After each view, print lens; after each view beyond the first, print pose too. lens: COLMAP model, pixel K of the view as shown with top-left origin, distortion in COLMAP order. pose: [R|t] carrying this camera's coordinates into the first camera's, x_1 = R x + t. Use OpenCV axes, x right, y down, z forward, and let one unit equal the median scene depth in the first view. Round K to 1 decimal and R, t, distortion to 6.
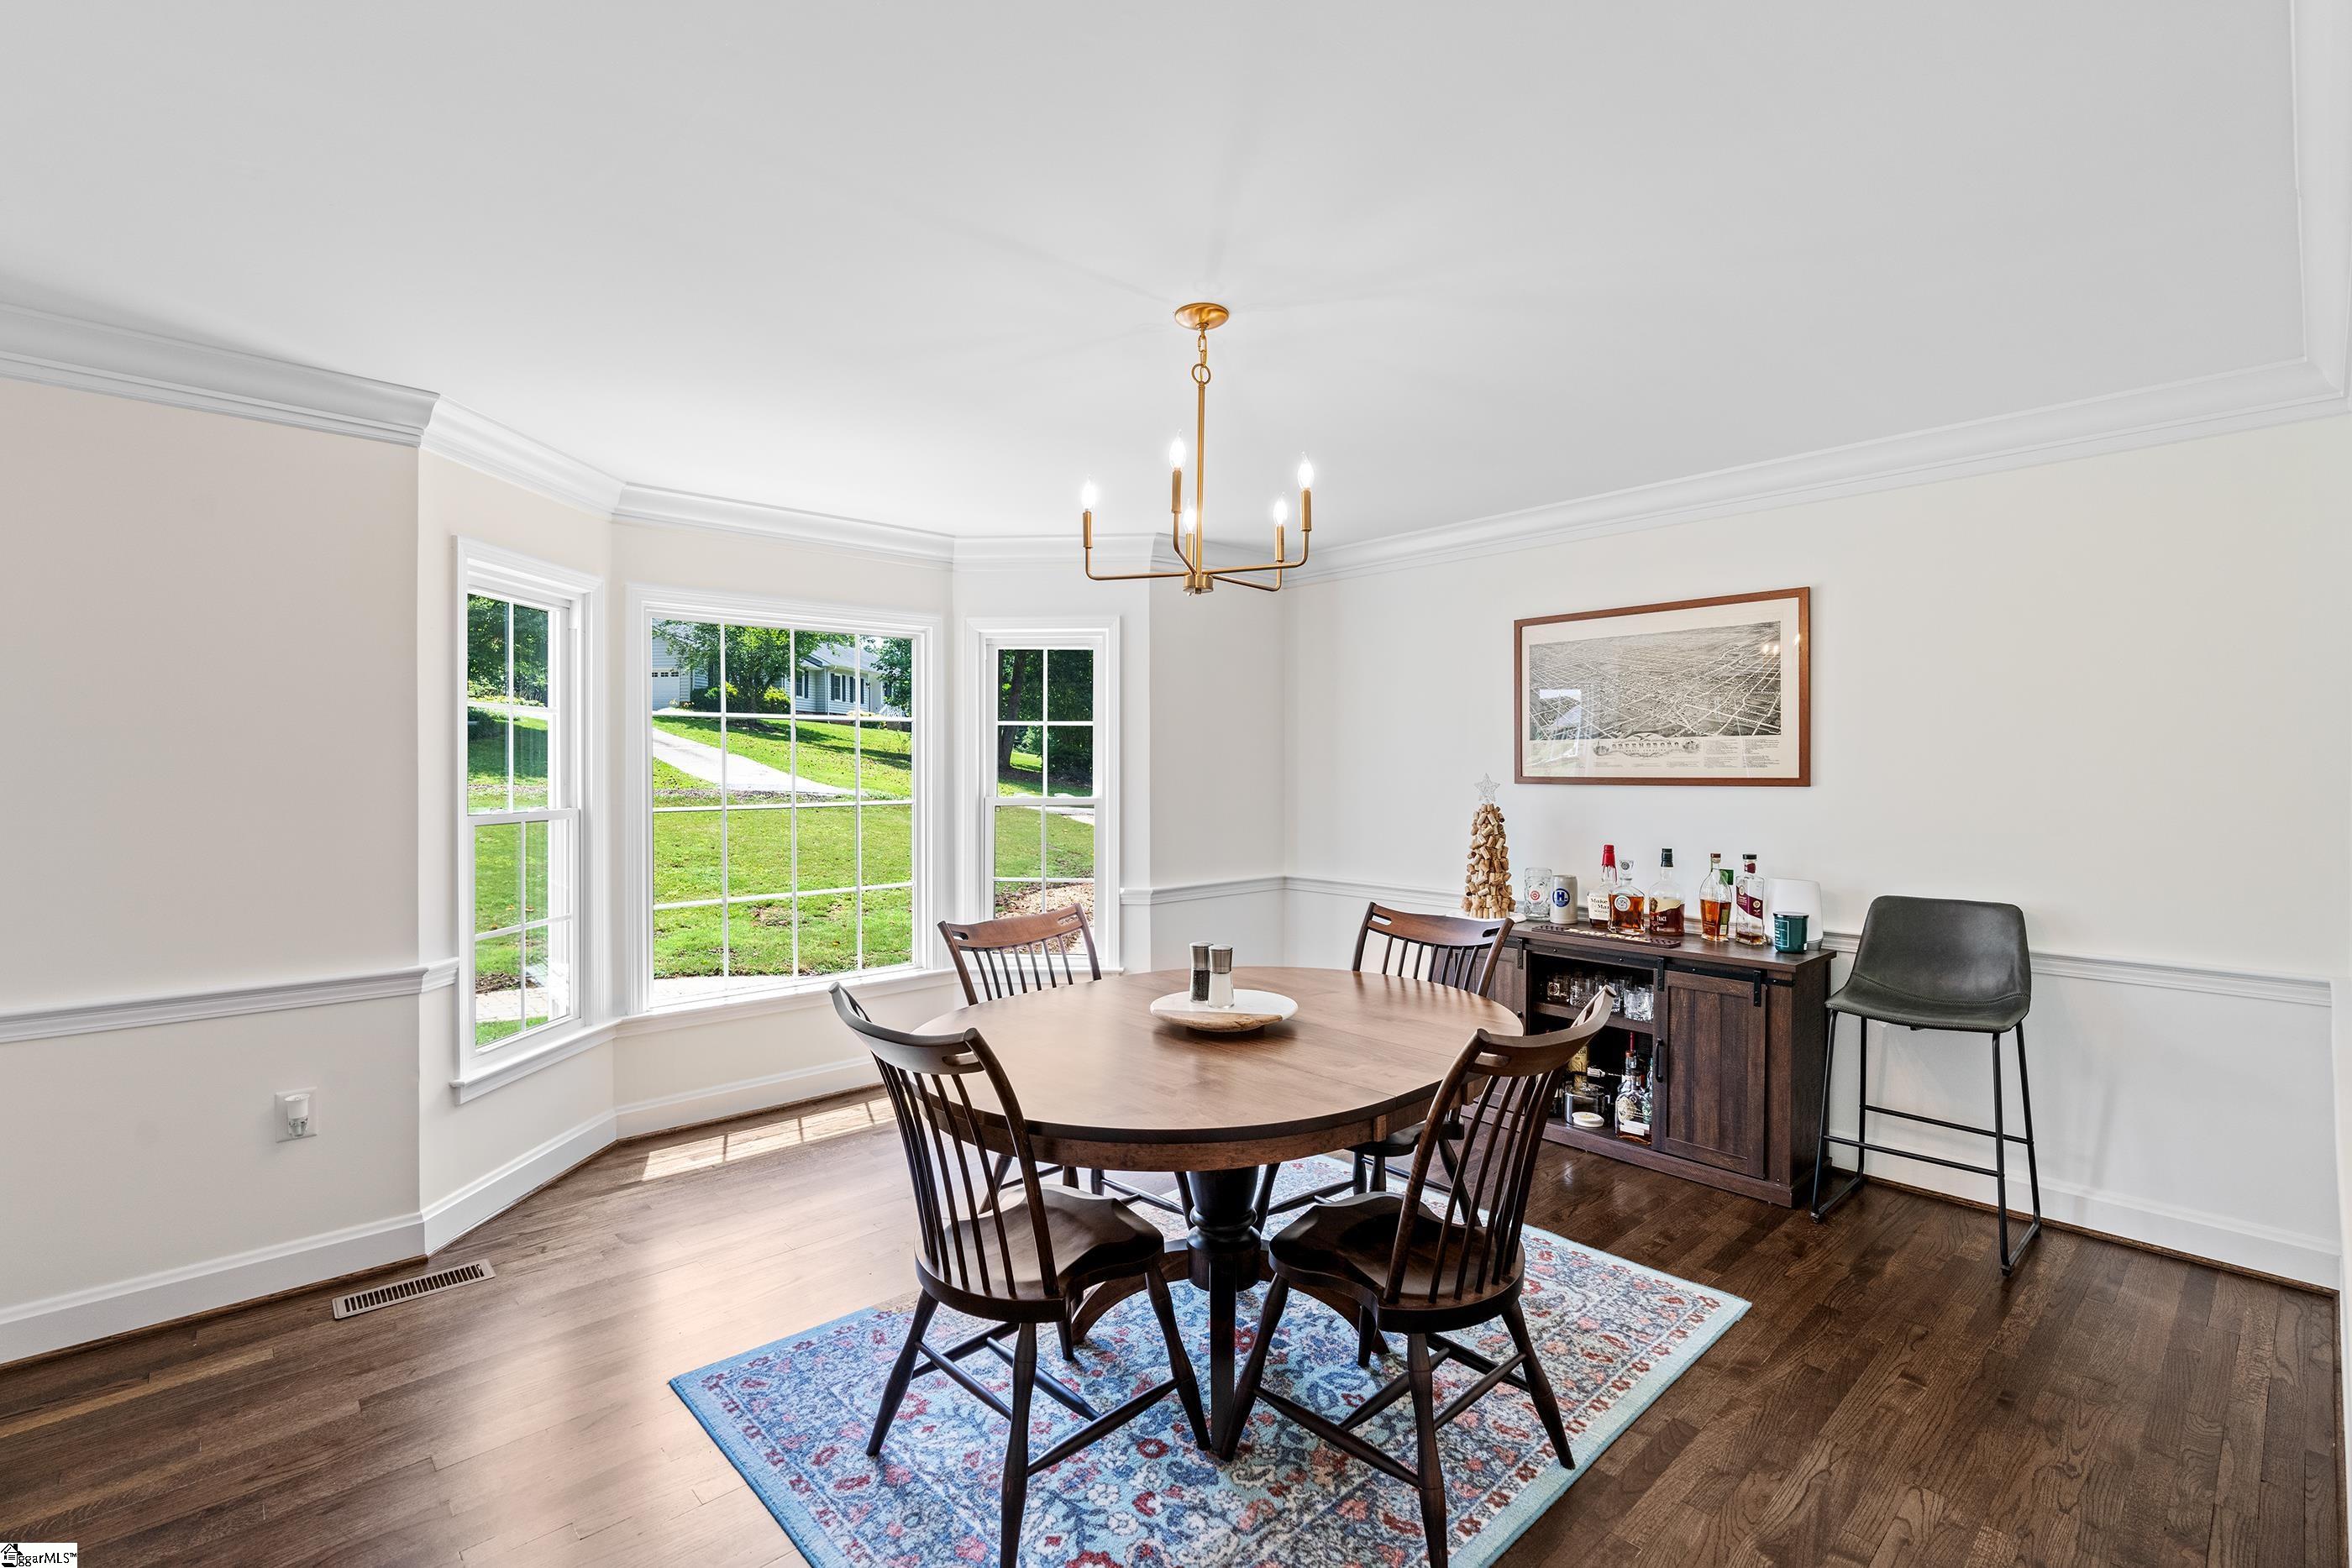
lens RADIAL K [[1071.3, 0, 1184.3], [0, 1071.3, 772.4], [0, 0, 1]] dist [-0.029973, 0.004110]
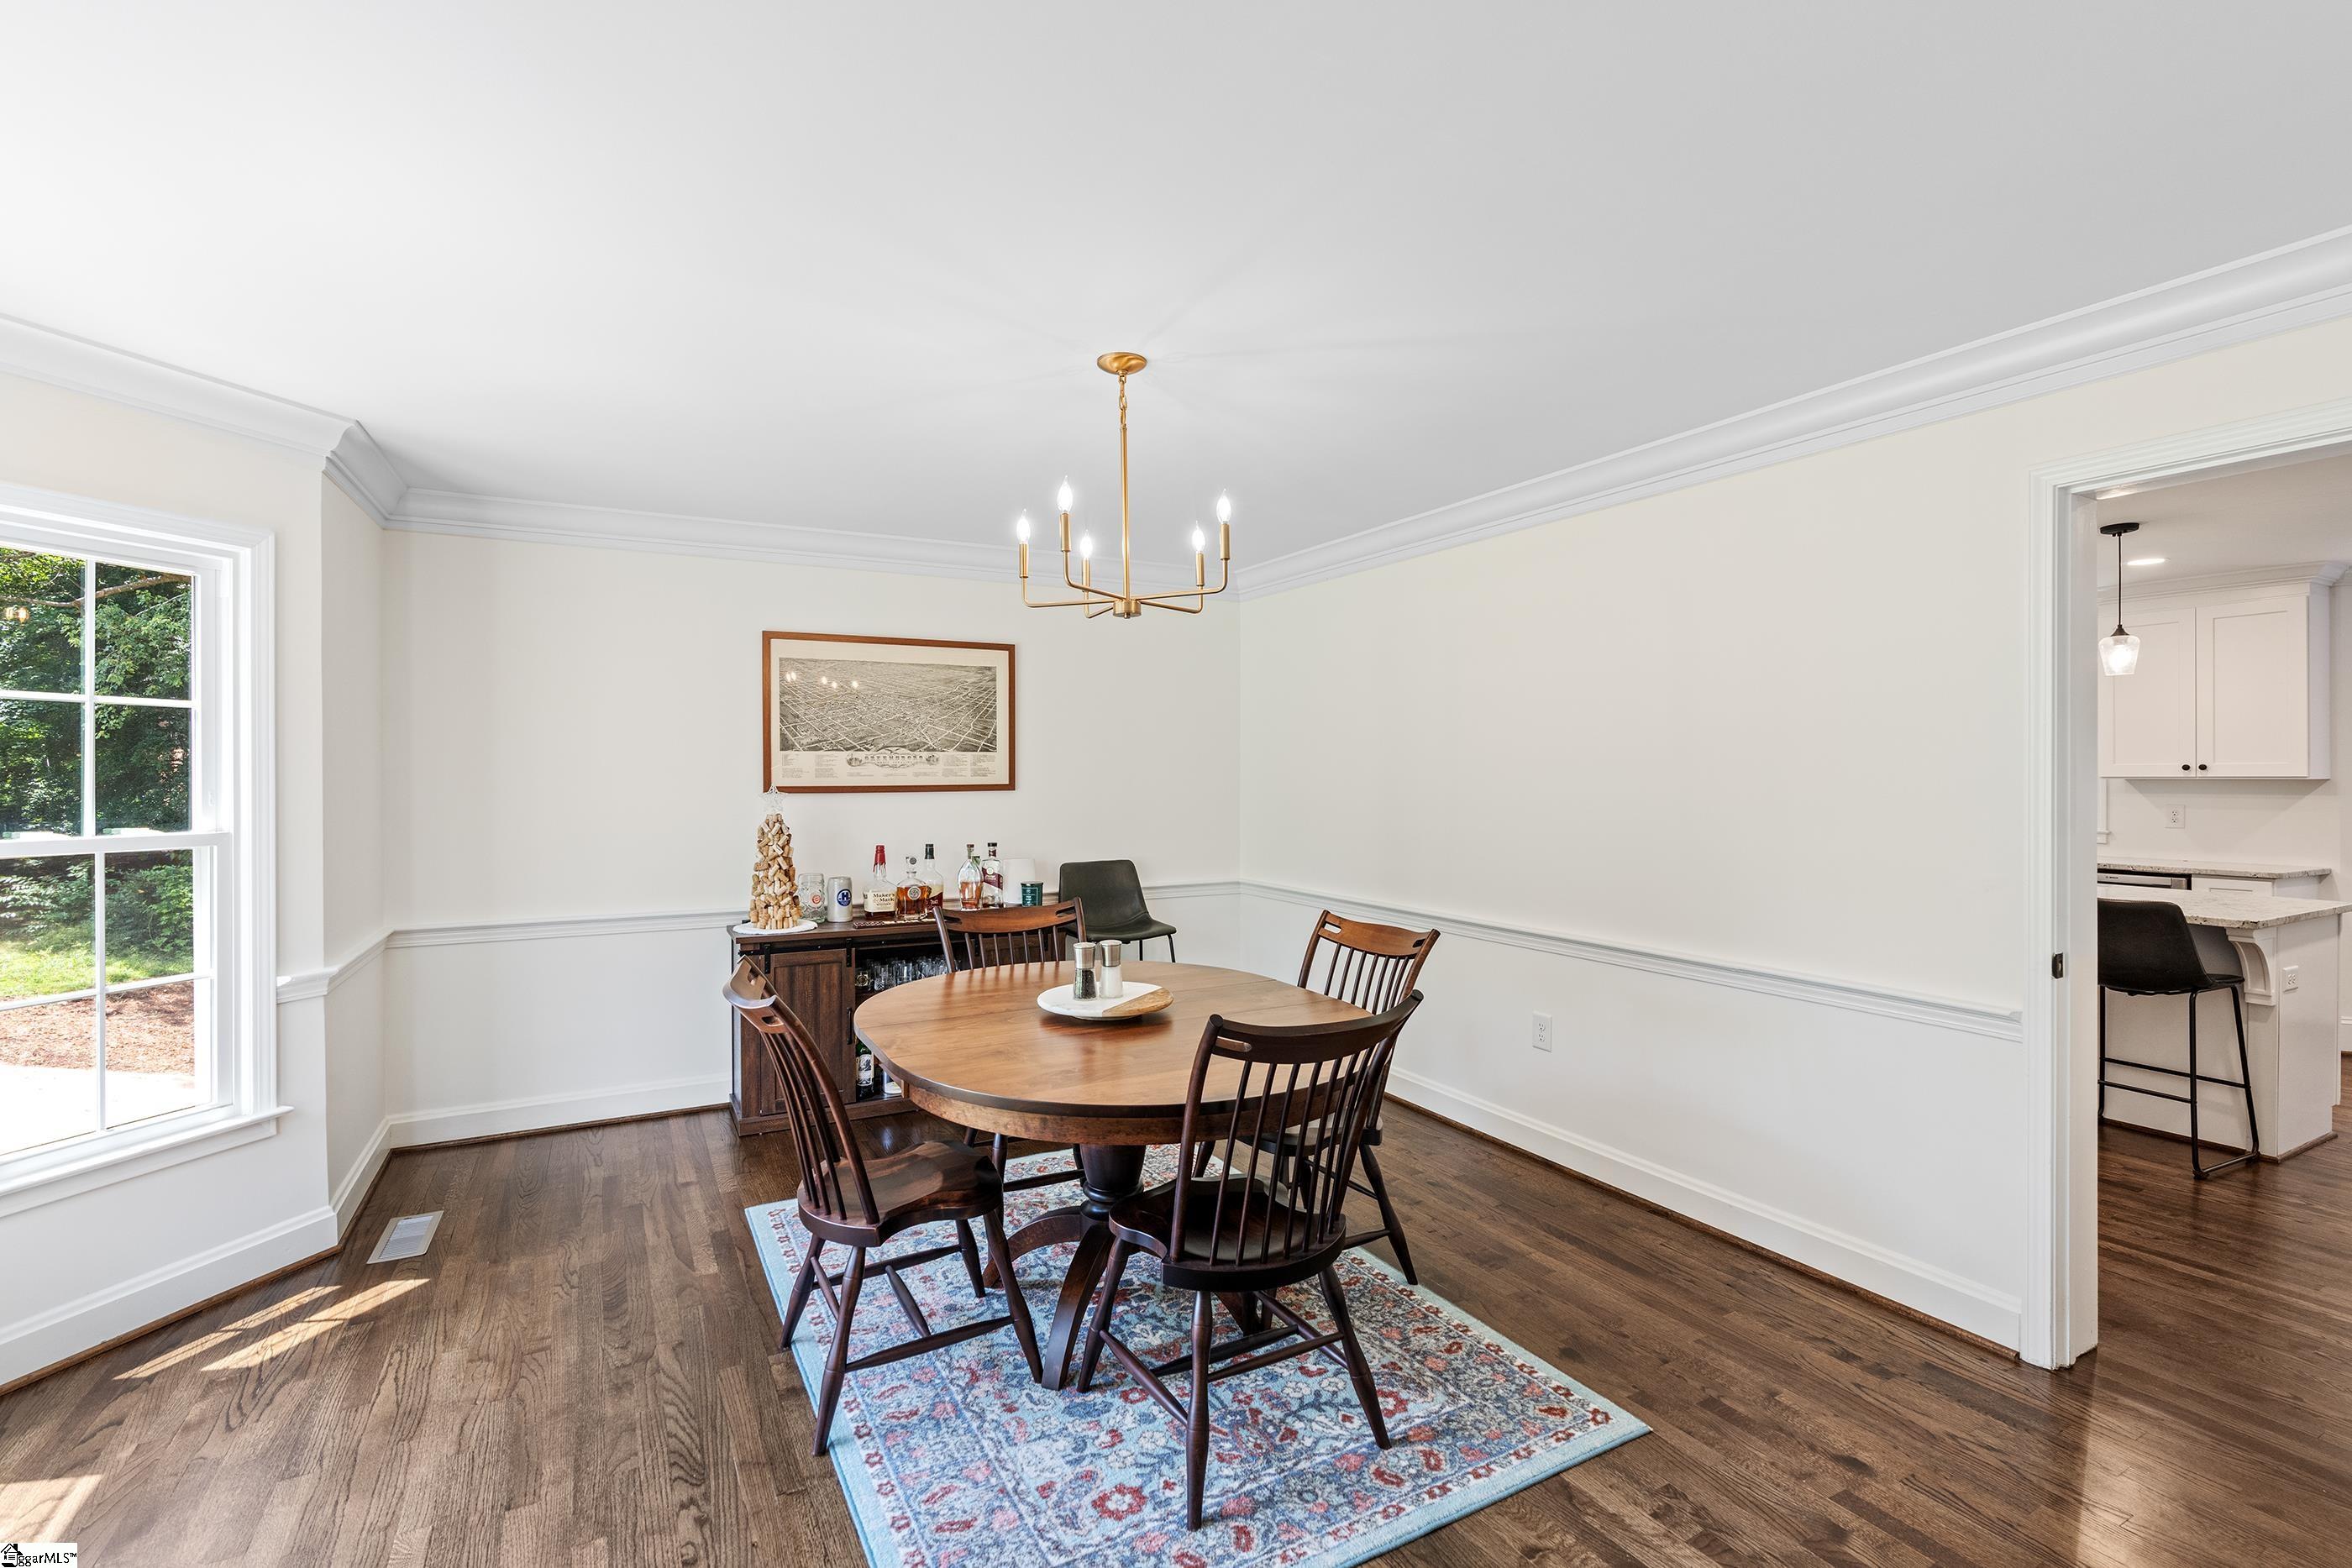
lens RADIAL K [[1071.3, 0, 1171.1], [0, 1071.3, 786.4], [0, 0, 1]] dist [-0.029973, 0.004110]
pose [[0.226476, -0.011417, 0.973950, -0.656506], [0.008223, 0.999918, 0.009810, -0.003338], [-0.973982, 0.005787, 0.226551, 0.451711]]
